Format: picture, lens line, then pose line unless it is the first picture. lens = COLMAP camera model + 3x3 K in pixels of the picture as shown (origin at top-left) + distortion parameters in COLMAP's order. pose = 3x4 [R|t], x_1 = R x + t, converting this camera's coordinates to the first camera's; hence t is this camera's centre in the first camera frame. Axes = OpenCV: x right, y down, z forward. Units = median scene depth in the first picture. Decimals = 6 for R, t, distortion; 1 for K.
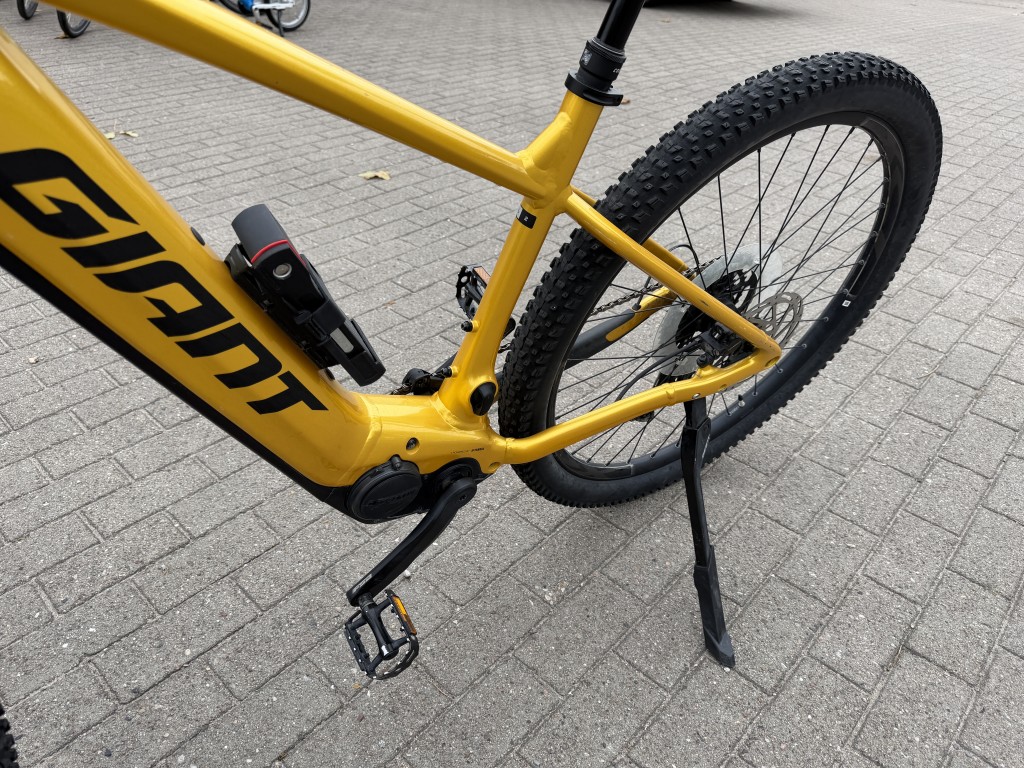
lens RADIAL K [[732.2, 0, 530.3], [0, 732.2, 385.1], [0, 0, 1]] dist [0.049919, -0.049909]
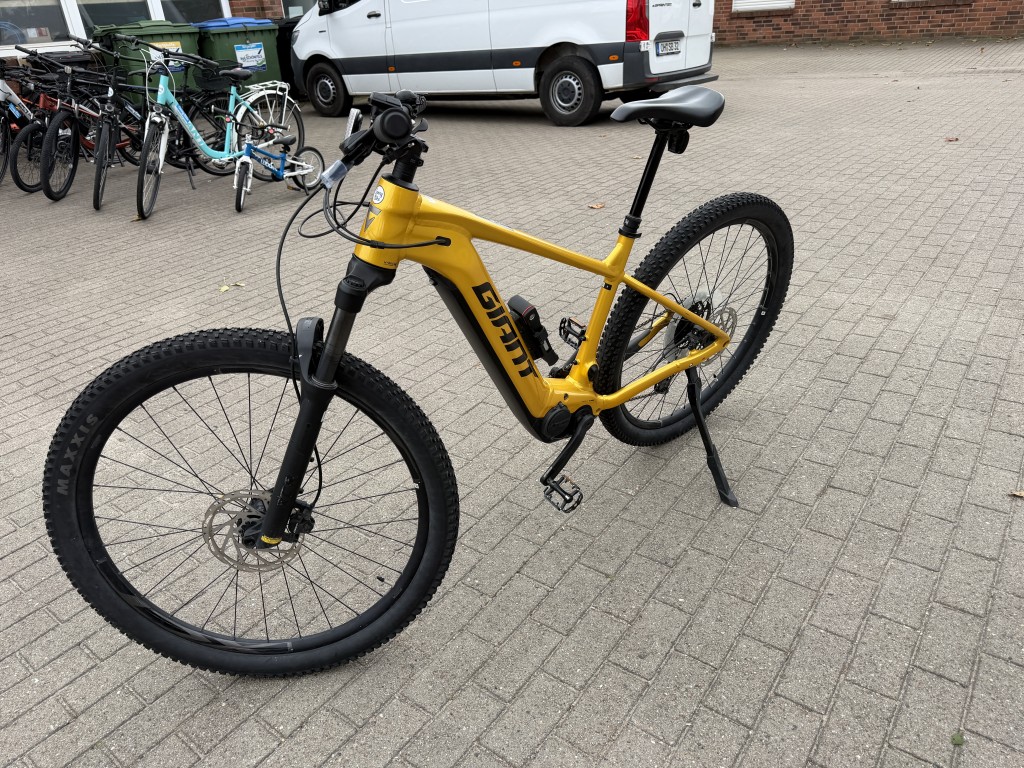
lens RADIAL K [[732.4, 0, 511.0], [0, 732.4, 356.2], [0, 0, 1]] dist [0.052554, -0.002243]
pose [[0.988879, -0.147028, 0.022406, -0.280610], [0.148718, 0.976003, -0.159061, 0.225551], [0.001518, 0.160624, 0.987014, -0.909375]]
